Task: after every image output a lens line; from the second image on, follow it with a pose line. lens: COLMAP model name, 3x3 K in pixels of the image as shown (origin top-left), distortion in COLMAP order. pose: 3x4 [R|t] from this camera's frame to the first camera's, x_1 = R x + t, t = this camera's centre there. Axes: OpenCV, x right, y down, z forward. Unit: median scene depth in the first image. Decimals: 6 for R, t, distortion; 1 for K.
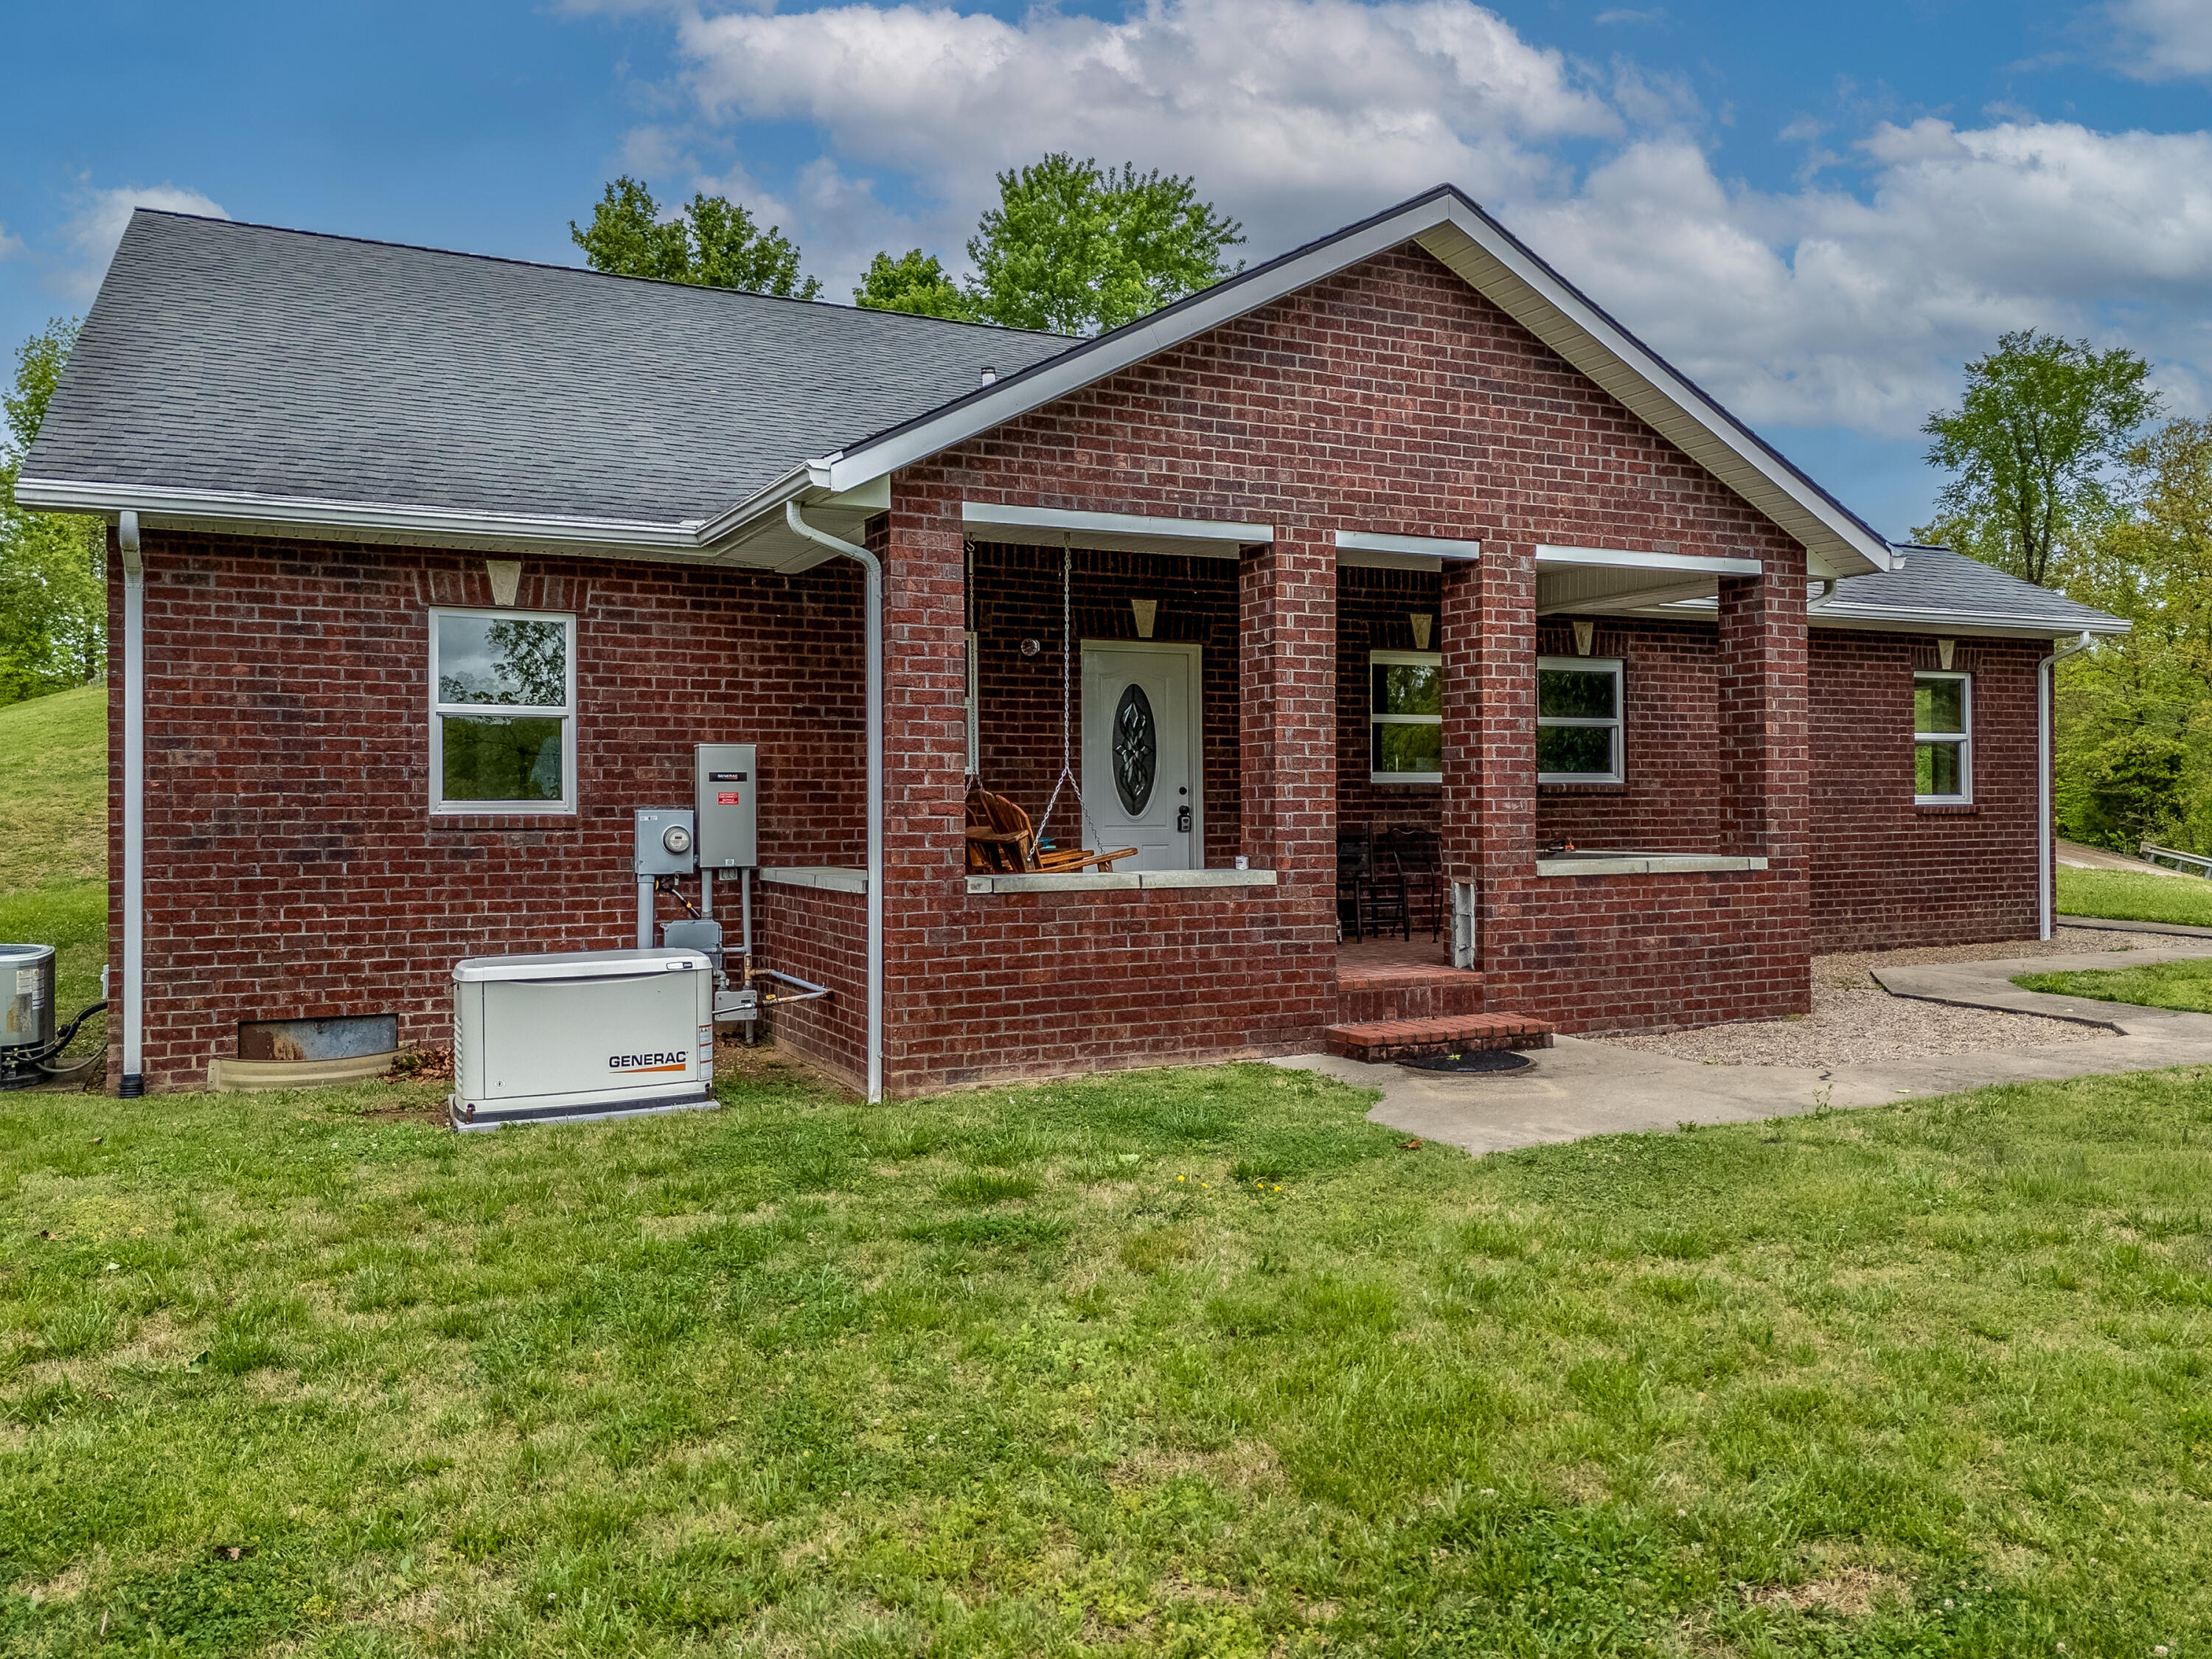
lens RADIAL K [[1675.6, 0, 1103.9], [0, 1675.6, 818.6], [0, 0, 1]] dist [0.079466, -0.073642]
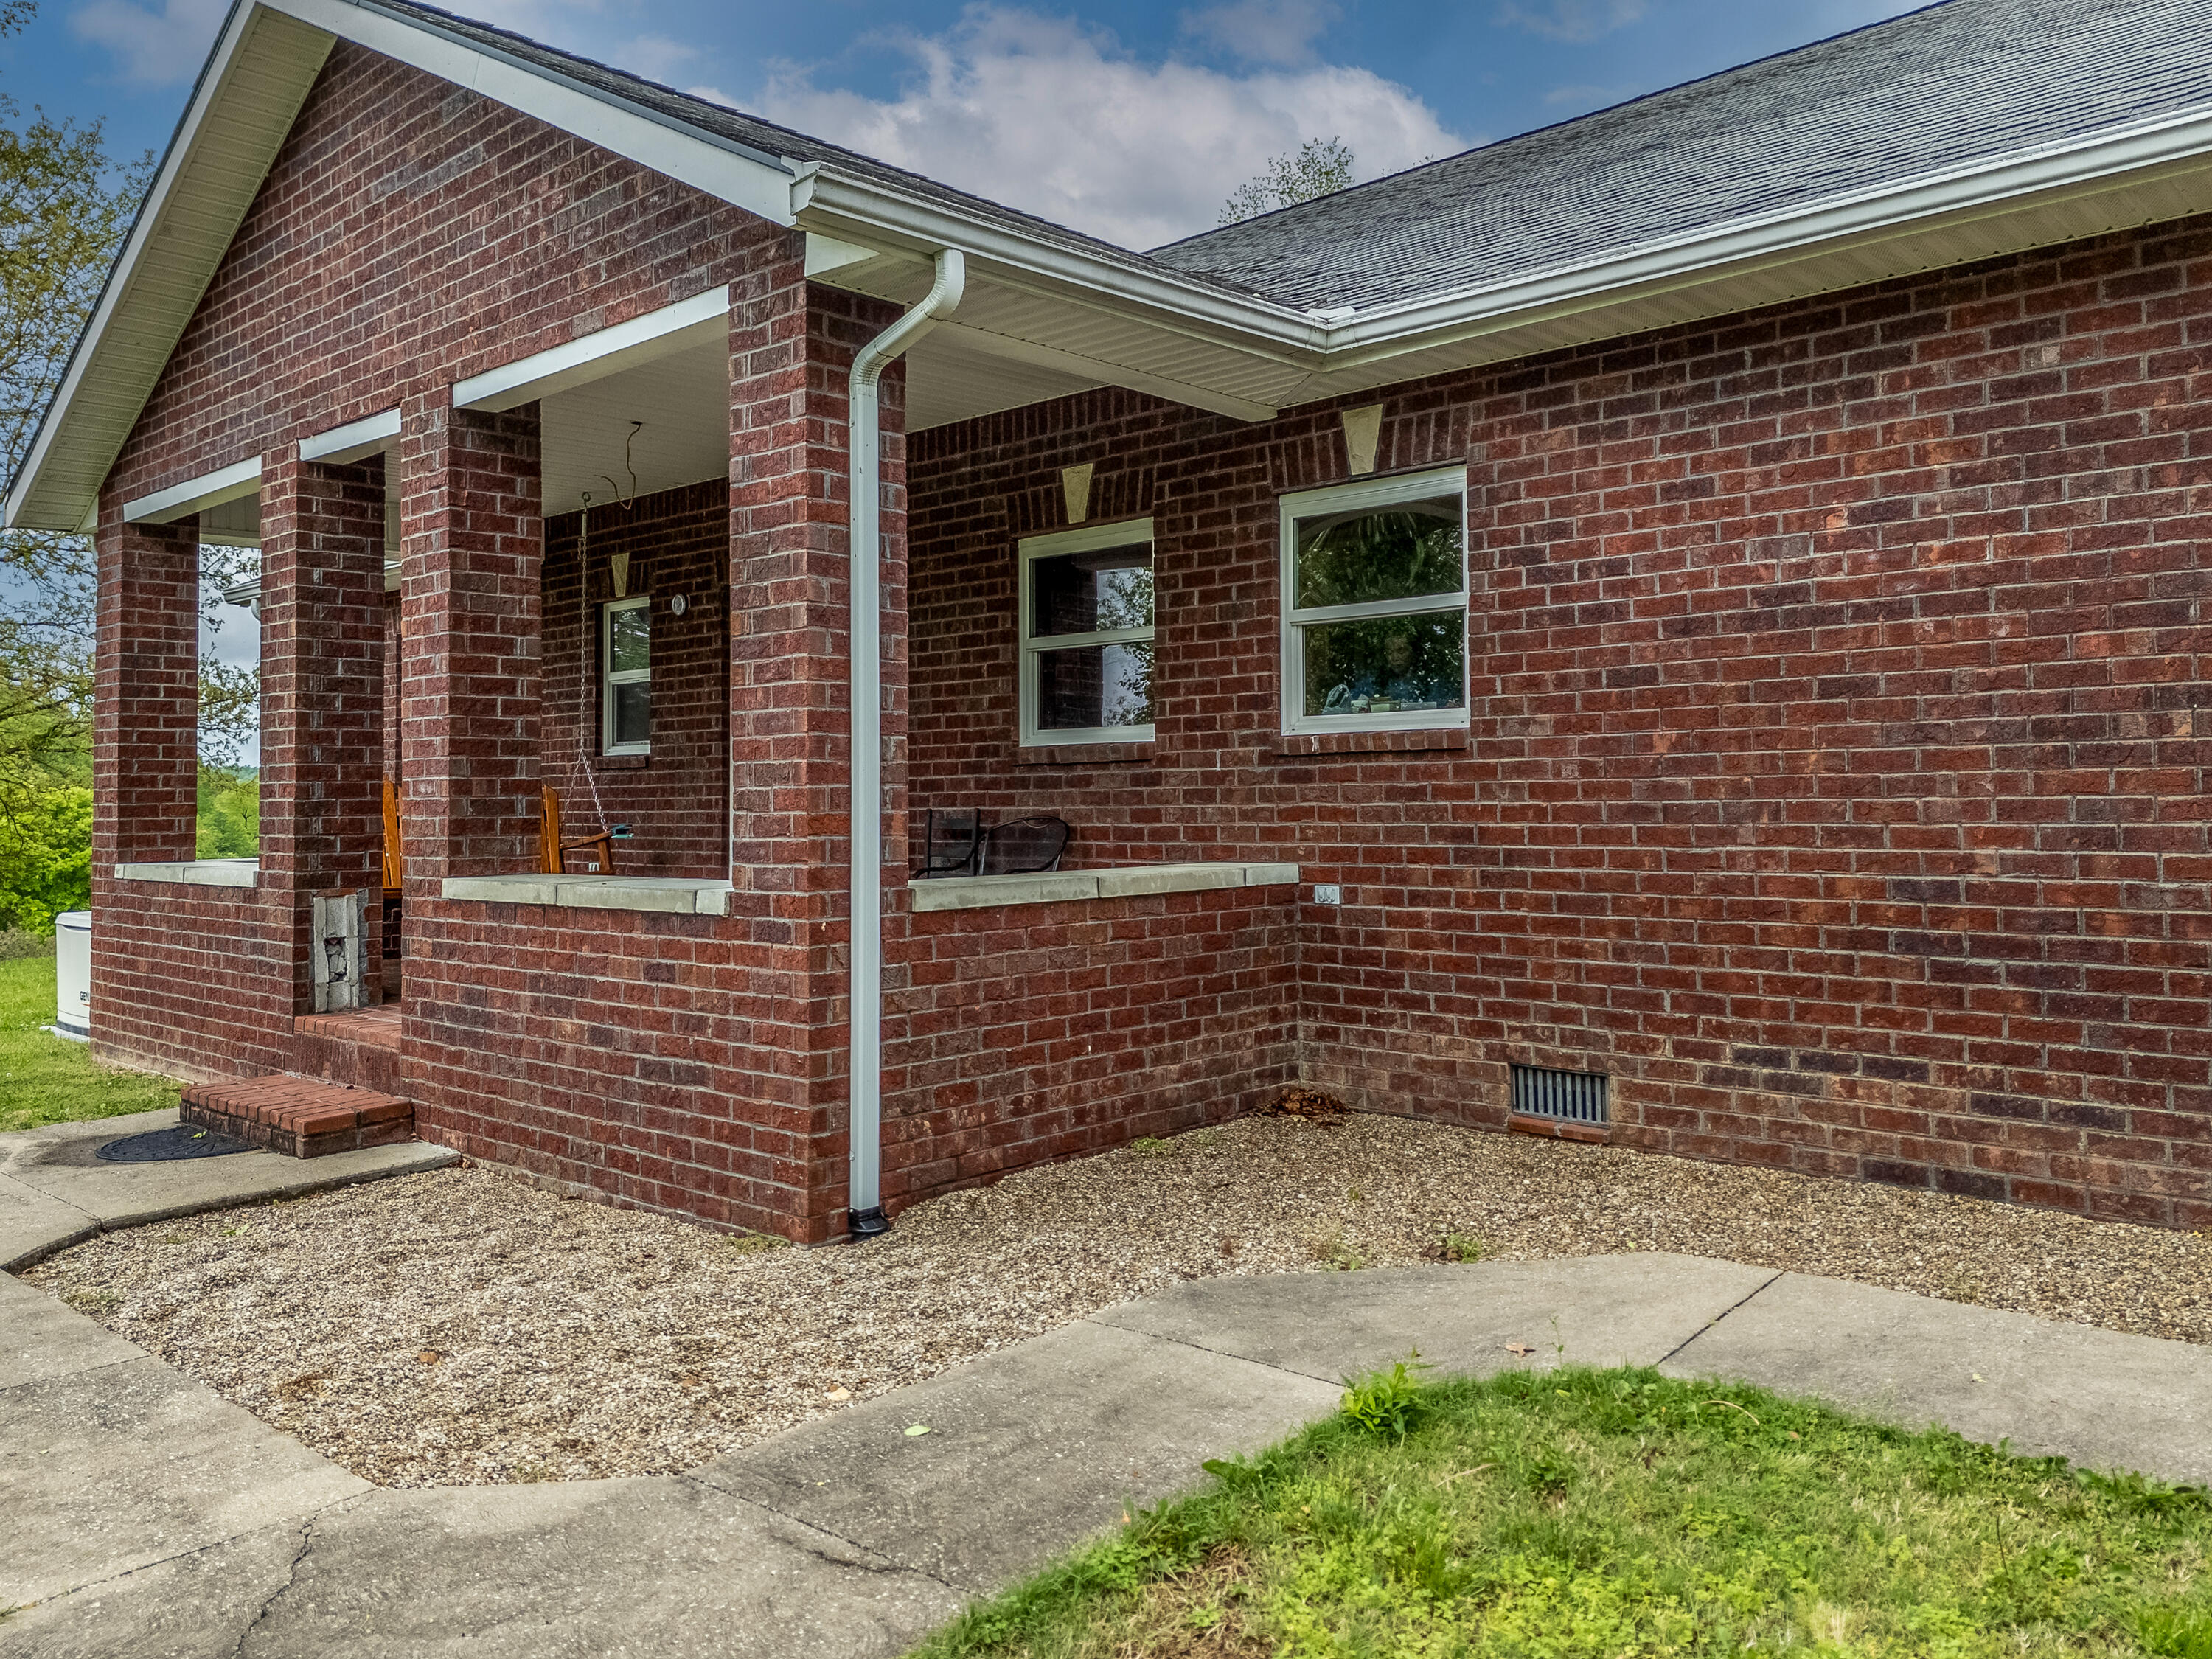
lens RADIAL K [[1675.6, 0, 1118.3], [0, 1675.6, 751.6], [0, 0, 1]] dist [0.079466, -0.073642]
pose [[0.361344, -0.023289, -0.932142, 0.989867], [0.004484, 0.999720, -0.023239, -0.005886], [0.932422, 0.004218, 0.361347, 1.042890]]
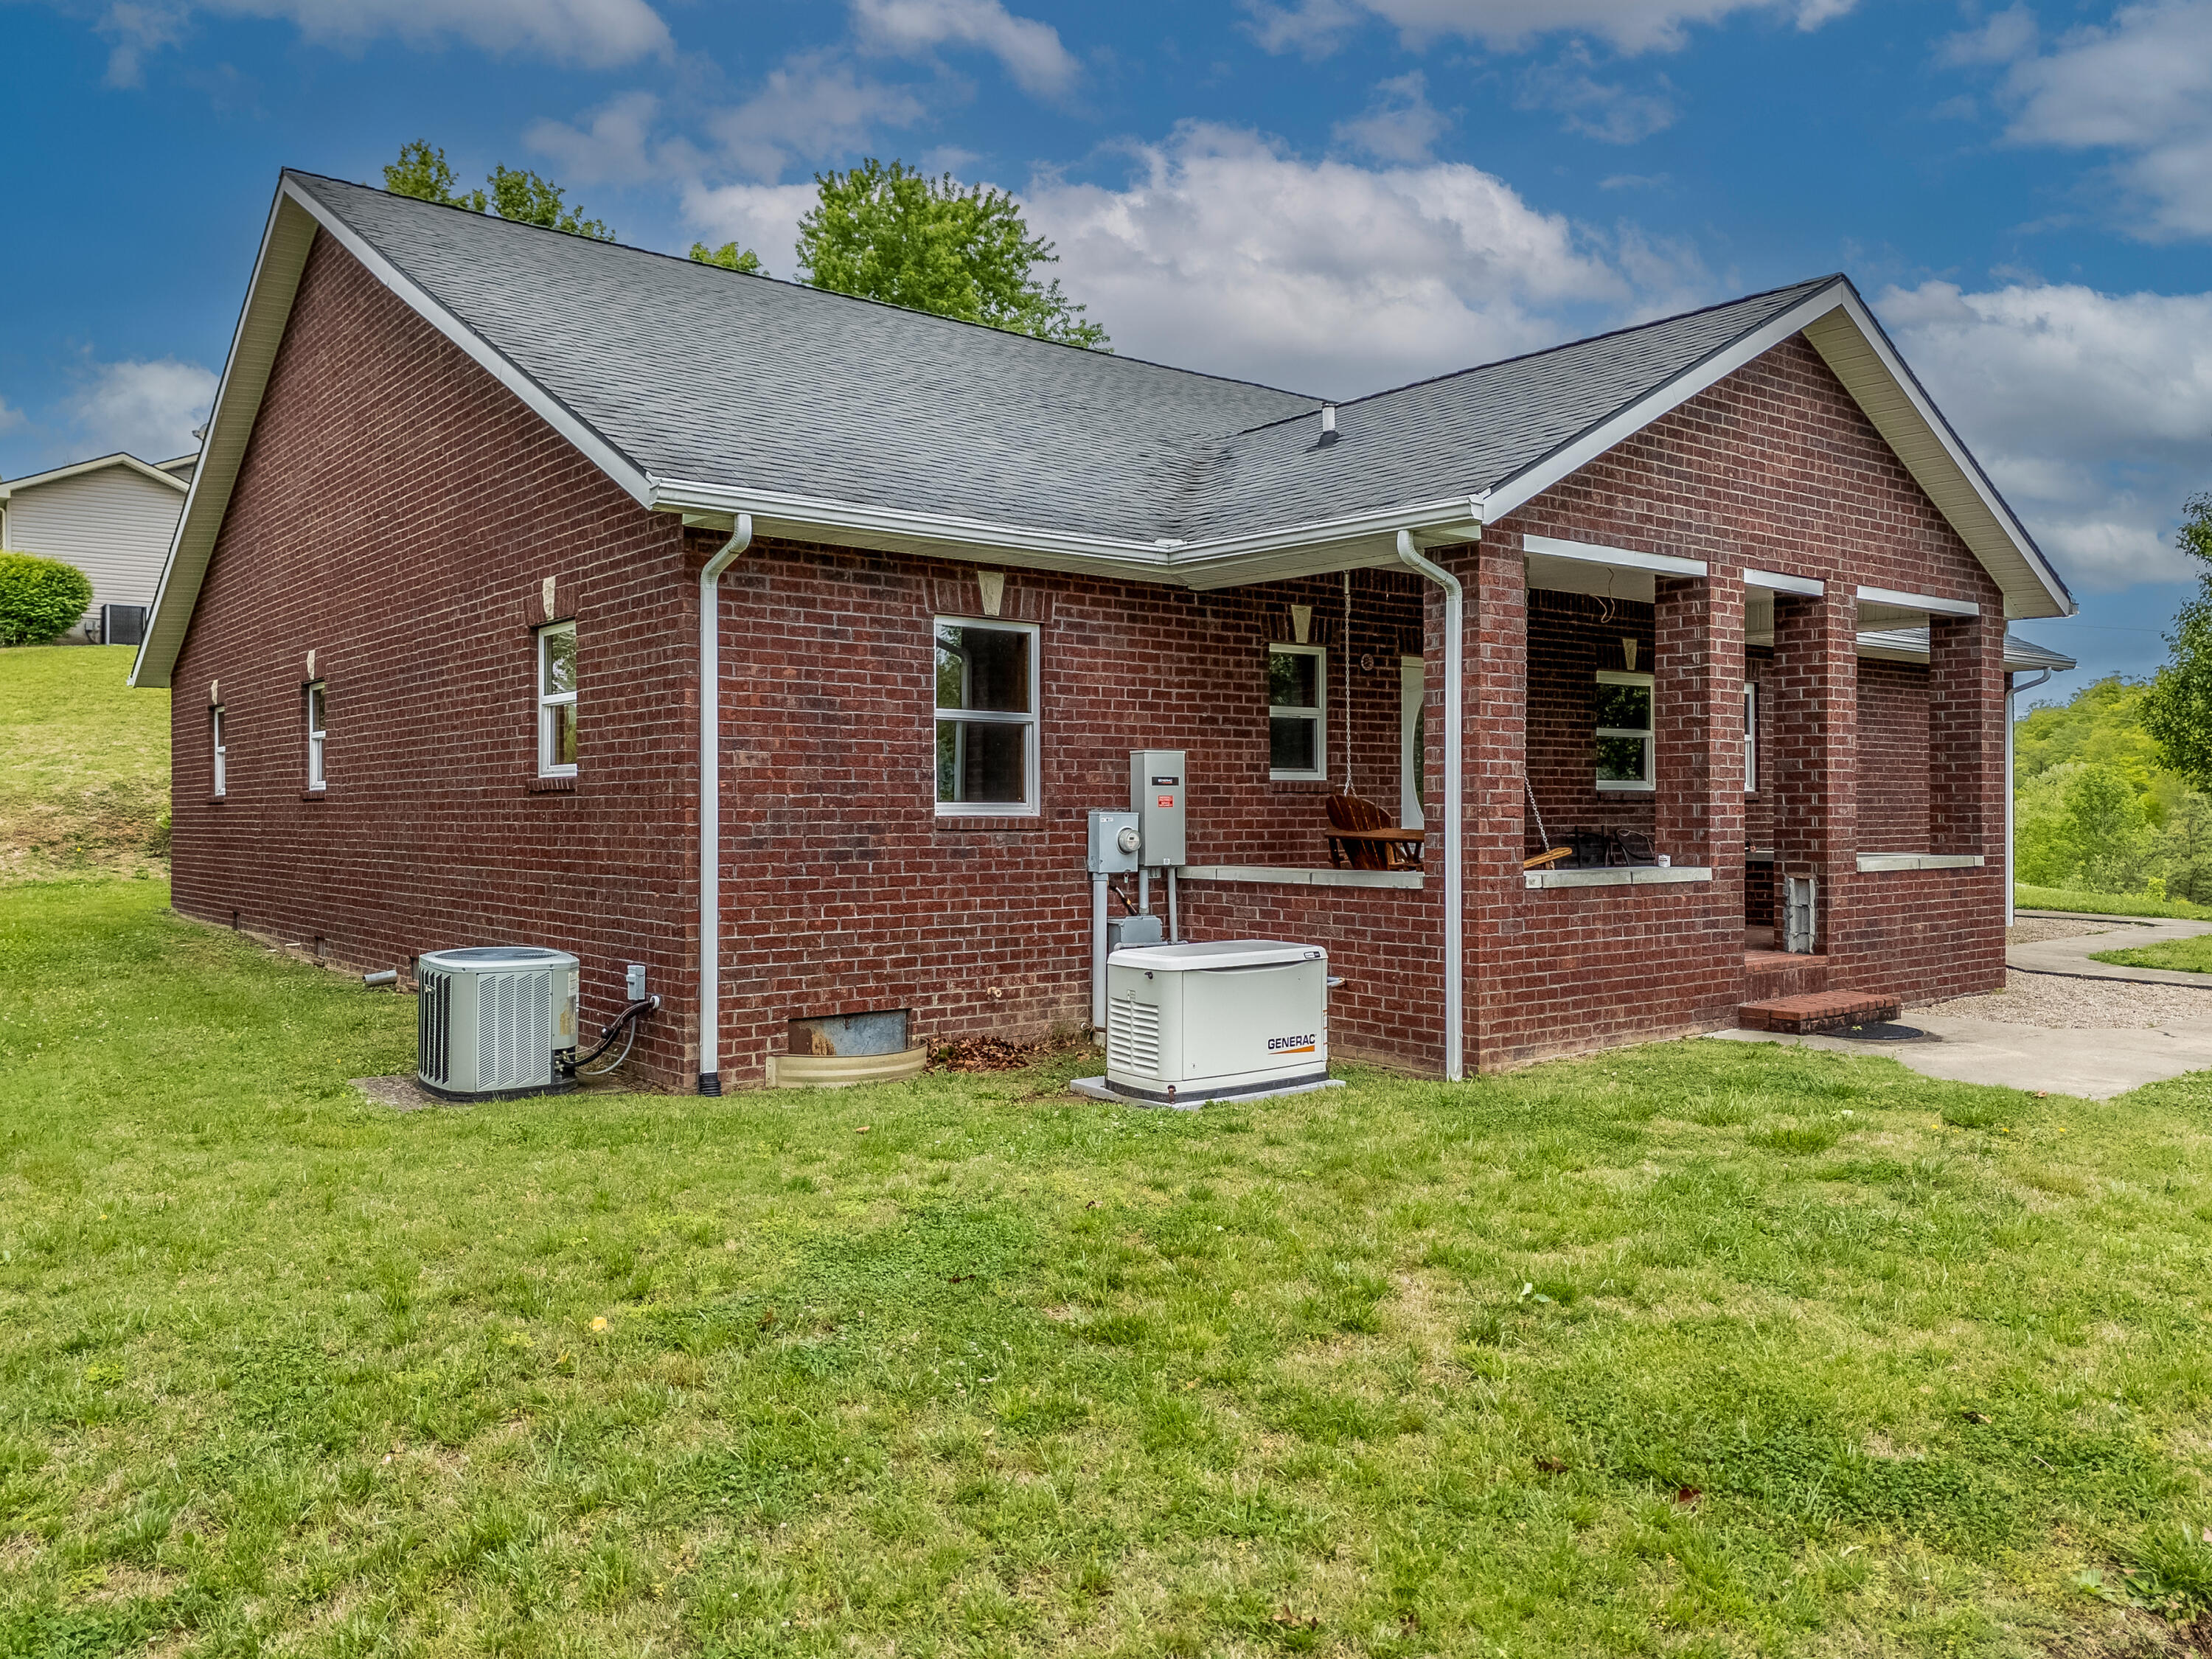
lens RADIAL K [[1675.6, 0, 1093.7], [0, 1675.6, 820.4], [0, 0, 1]] dist [0.079466, -0.073642]
pose [[0.974998, 0.002480, 0.222201, -0.531100], [-0.002089, 0.999996, -0.001995, 0.002315], [-0.222205, 0.001482, 0.974999, -0.018770]]
